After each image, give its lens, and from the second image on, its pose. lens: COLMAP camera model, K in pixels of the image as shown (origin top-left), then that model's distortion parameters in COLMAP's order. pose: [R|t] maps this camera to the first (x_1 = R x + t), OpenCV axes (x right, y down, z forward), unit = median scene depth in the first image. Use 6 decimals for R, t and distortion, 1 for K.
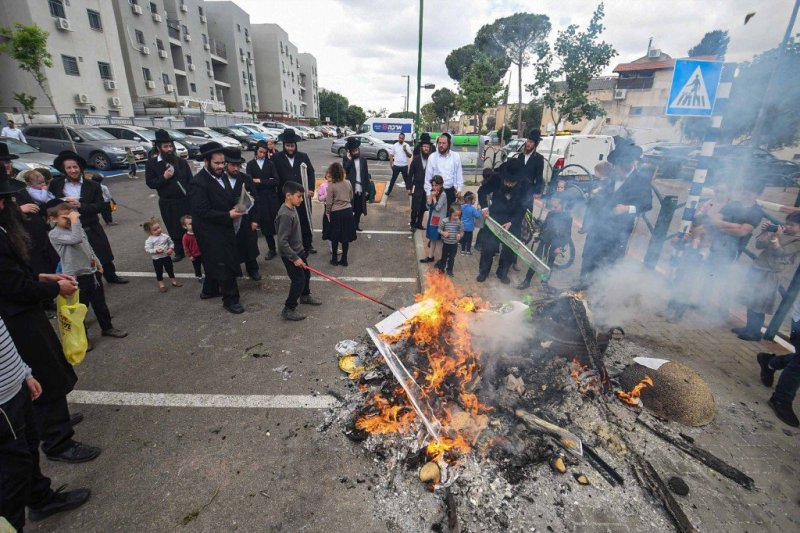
lens RADIAL K [[358.1, 0, 394.7], [0, 358.1, 276.1], [0, 0, 1]] dist [-0.021519, -0.004714]
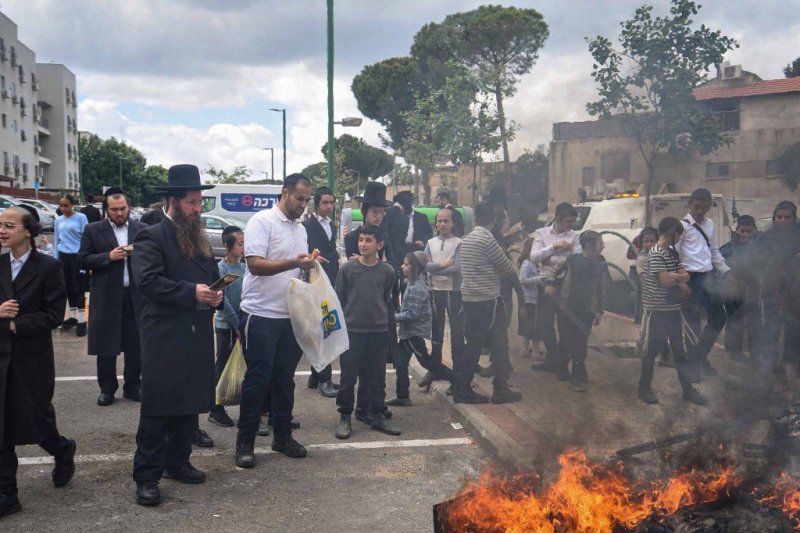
lens RADIAL K [[798.2, 0, 405.2], [0, 798.2, 265.7], [0, 0, 1]] dist [0.020873, 0.000000]
pose [[0.981714, -0.019726, 0.189339, -0.333228], [0.078778, 0.947552, -0.309742, 0.172780], [-0.173299, 0.318993, 0.931778, -0.105441]]
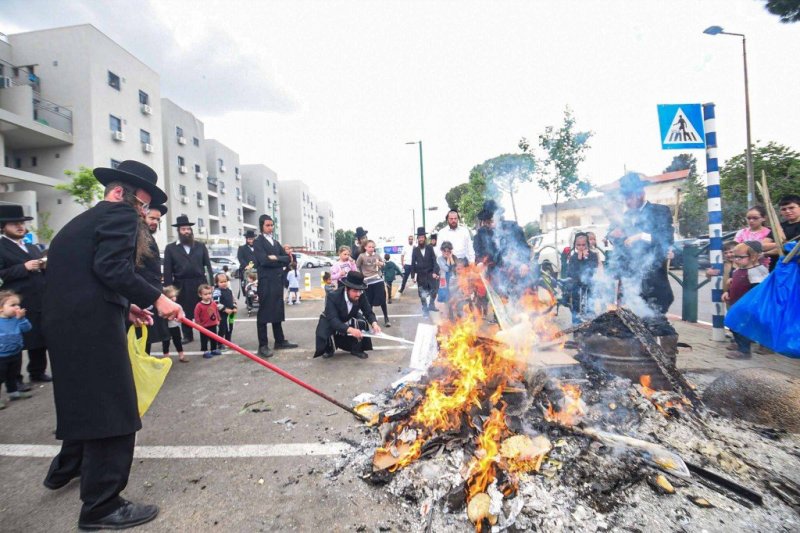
lens RADIAL K [[358.1, 0, 395.5], [0, 358.1, 269.0], [0, 0, 1]] dist [-0.021519, -0.004714]
pose [[0.997826, -0.060193, -0.026815, -0.014711], [0.047078, 0.935918, -0.349057, 0.207244], [0.046108, 0.347036, 0.936718, 0.101677]]
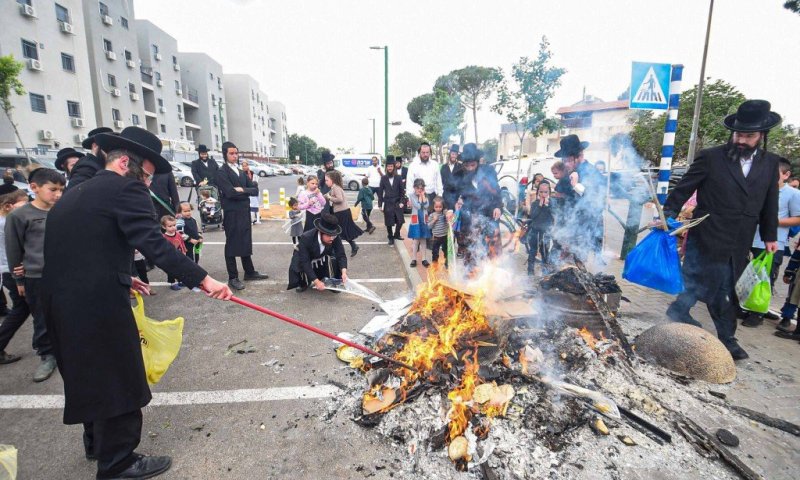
lens RADIAL K [[357.2, 0, 396.6], [0, 357.2, 246.0], [0, 0, 1]] dist [-0.017889, -0.006776]
pose [[0.995411, -0.029541, 0.091018, -0.071392], [0.044800, 0.984345, -0.170466, 0.124617], [-0.084558, 0.173761, 0.981151, 0.049427]]
